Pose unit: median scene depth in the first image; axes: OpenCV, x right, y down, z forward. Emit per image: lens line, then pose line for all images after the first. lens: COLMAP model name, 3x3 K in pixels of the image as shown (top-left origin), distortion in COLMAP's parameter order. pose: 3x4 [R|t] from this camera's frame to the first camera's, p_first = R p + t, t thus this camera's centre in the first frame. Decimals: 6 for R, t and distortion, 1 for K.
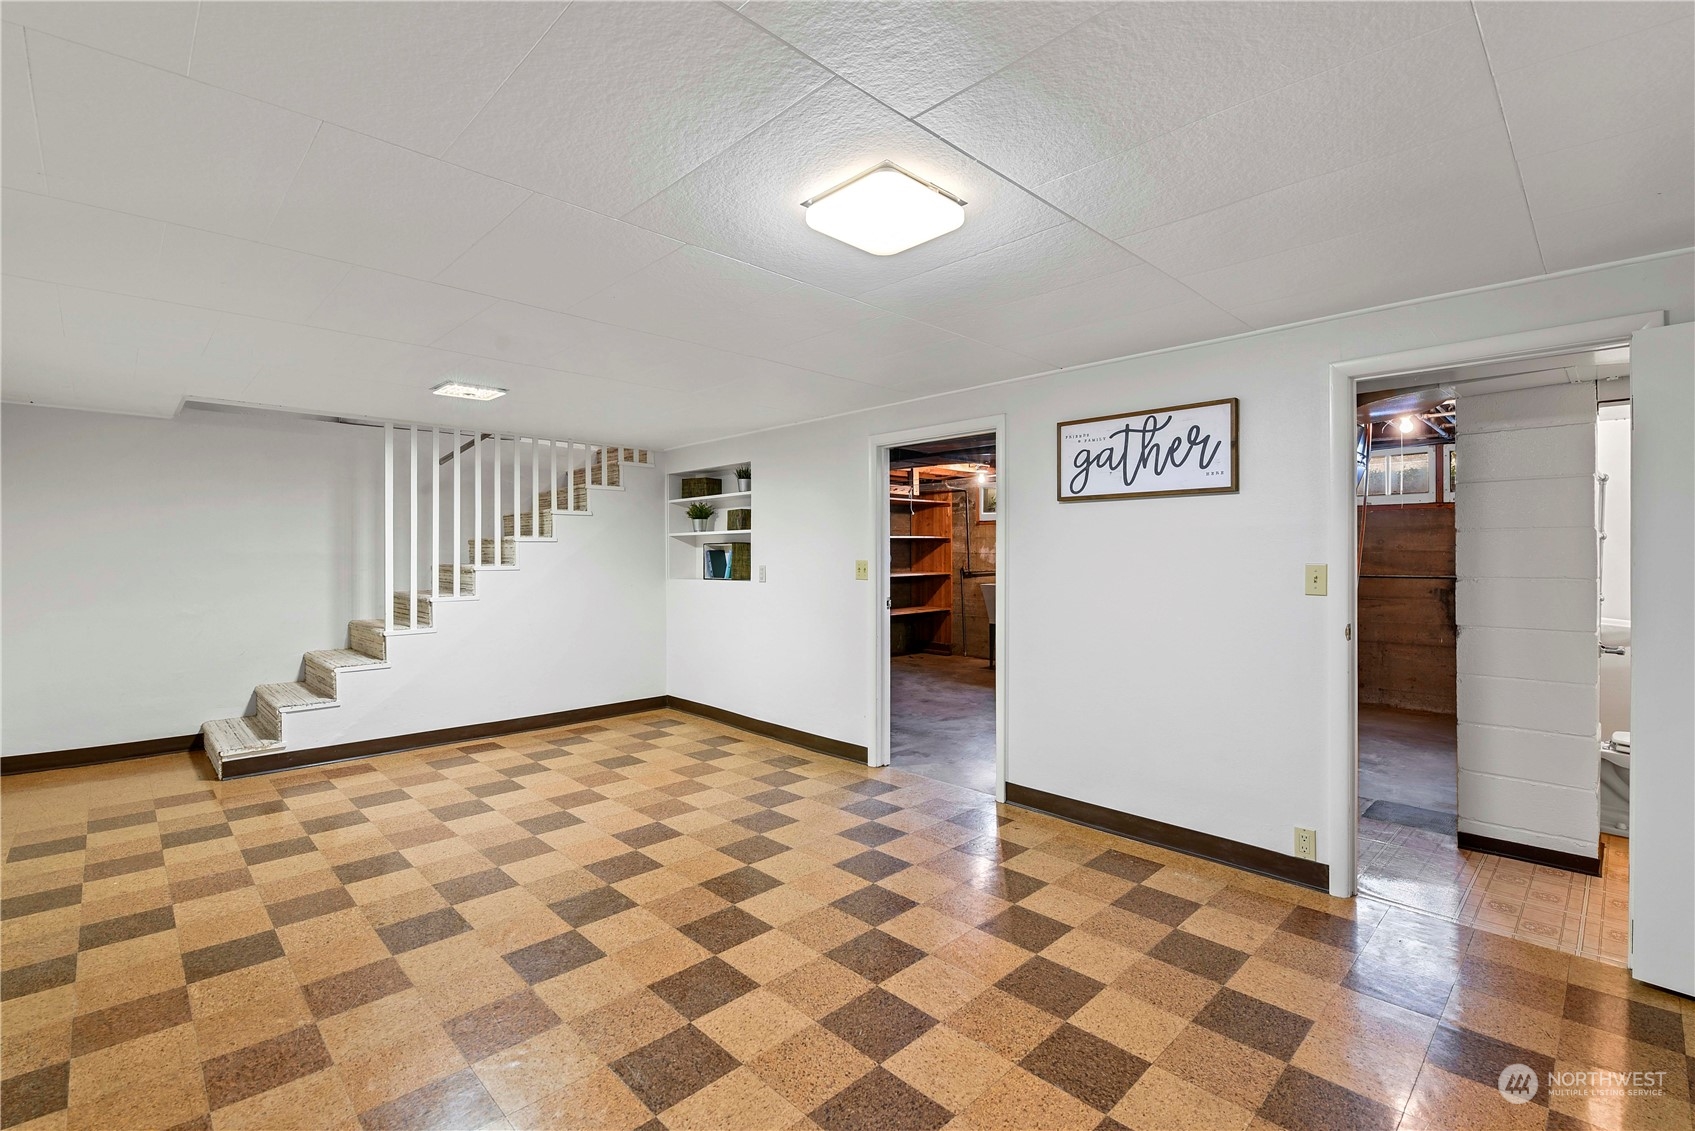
lens RADIAL K [[752.5, 0, 857.9], [0, 752.5, 557.9], [0, 0, 1]] dist [-0.003114, -0.006417]
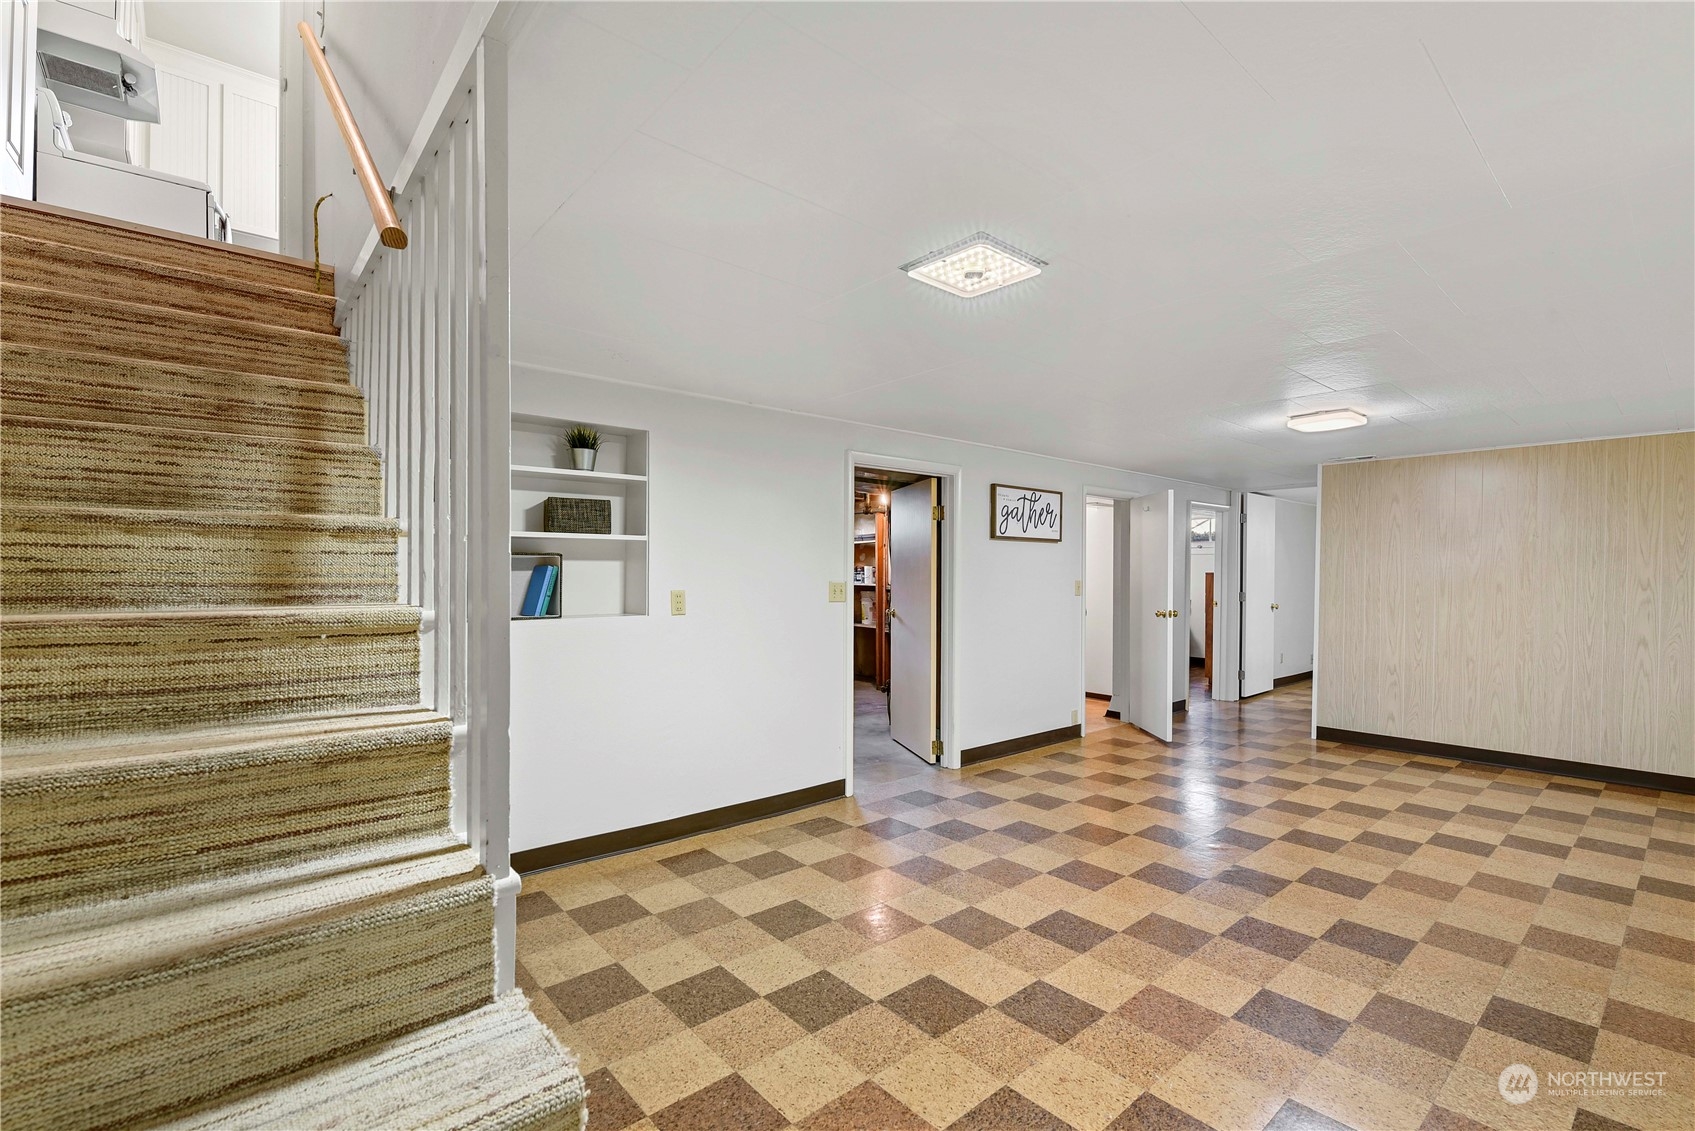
lens RADIAL K [[752.5, 0, 857.9], [0, 752.5, 557.9], [0, 0, 1]] dist [-0.003114, -0.006417]
pose [[0.069588, 0.017297, 0.997426, -1.265347], [-0.001554, 0.999850, -0.017231, -0.013296], [-0.997575, -0.000351, 0.069605, 1.235837]]
